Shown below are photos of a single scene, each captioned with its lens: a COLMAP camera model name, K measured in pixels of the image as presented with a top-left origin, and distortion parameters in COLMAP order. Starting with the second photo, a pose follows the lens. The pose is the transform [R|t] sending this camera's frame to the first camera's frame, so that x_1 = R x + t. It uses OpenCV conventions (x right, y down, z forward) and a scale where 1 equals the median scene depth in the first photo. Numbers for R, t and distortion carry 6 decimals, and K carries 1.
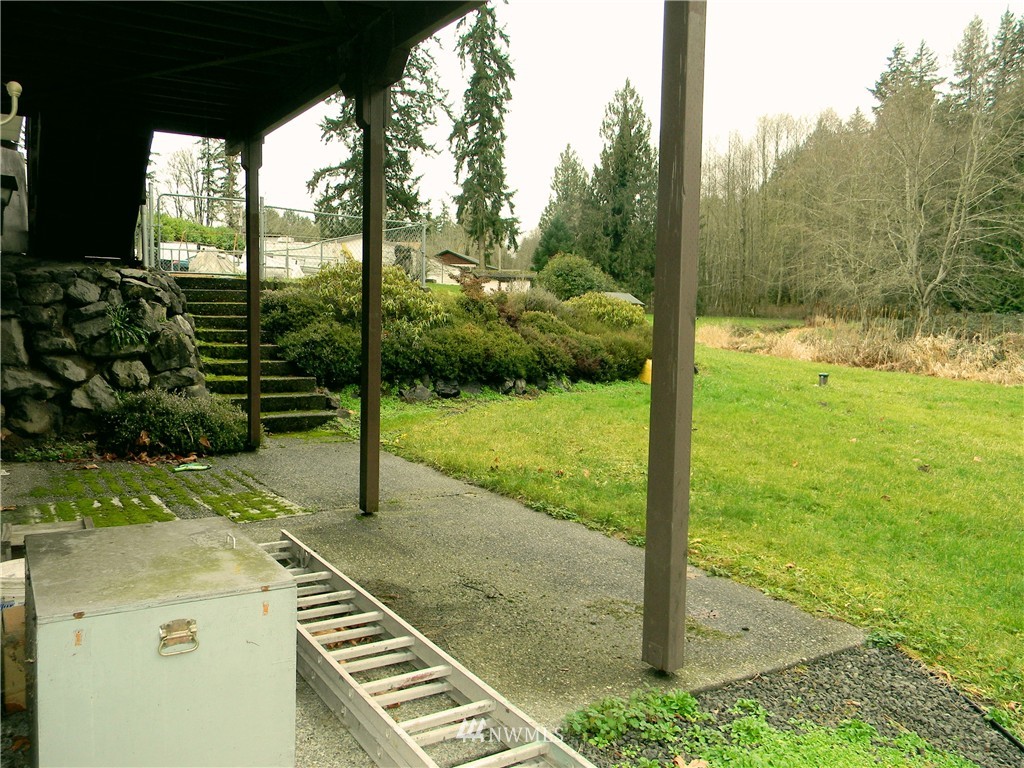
lens RADIAL K [[831.0, 0, 514.7], [0, 831.0, 380.6], [0, 0, 1]] dist [0.012110, -0.015017]
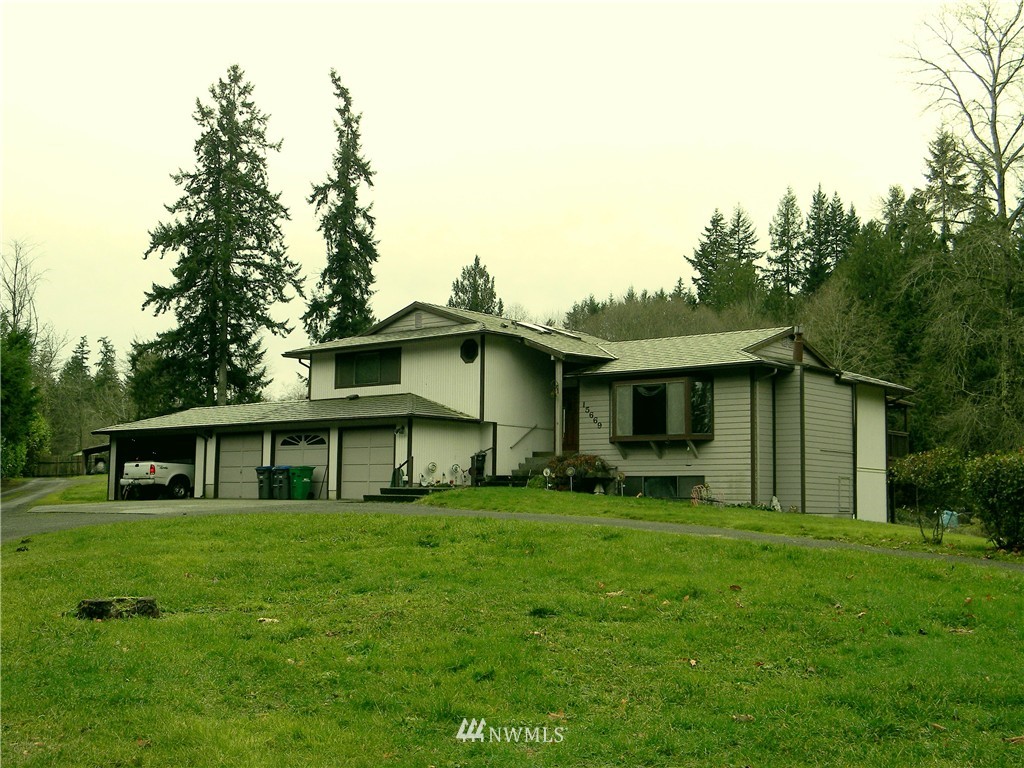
lens RADIAL K [[1227.3, 0, 511.3], [0, 1227.3, 386.1], [0, 0, 1]] dist [0.021995, 0.000000]
pose [[0.957373, 0.025621, 0.287716, -0.150946], [0.023504, 0.985846, -0.165998, 0.007992], [-0.287897, 0.165685, 0.943220, -0.200688]]
